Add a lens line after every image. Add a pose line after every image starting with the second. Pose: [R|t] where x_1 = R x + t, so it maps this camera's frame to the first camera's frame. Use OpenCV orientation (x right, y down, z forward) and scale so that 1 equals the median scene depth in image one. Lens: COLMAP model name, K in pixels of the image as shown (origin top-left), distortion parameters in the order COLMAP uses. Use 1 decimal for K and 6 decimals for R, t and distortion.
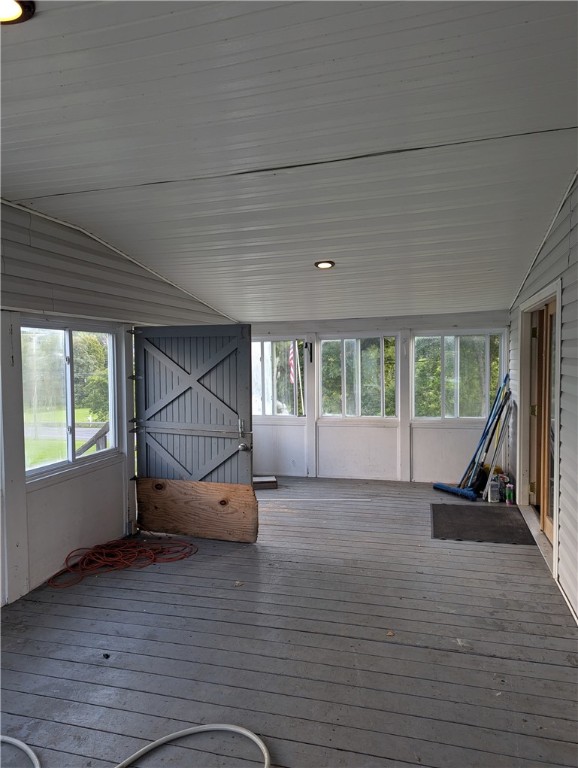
lens RADIAL K [[545.8, 0, 287.0], [0, 545.8, 382.9], [0, 0, 1]] dist [0.053442, -0.044464]
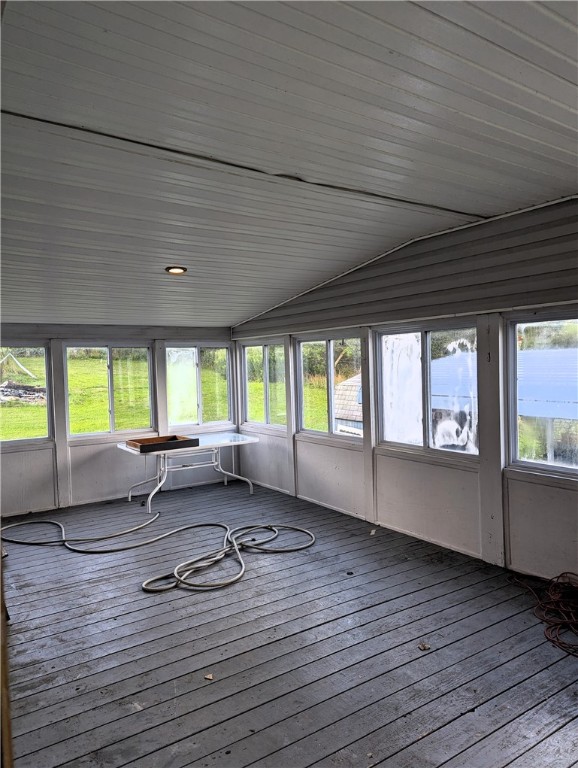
lens RADIAL K [[545.8, 0, 288.4], [0, 545.8, 385.1], [0, 0, 1]] dist [0.053442, -0.044464]
pose [[-0.637302, 0.071167, -0.767321, 0.633498], [0.006730, 0.996203, 0.086805, -0.081528], [0.770585, 0.050157, -0.635361, 1.370146]]
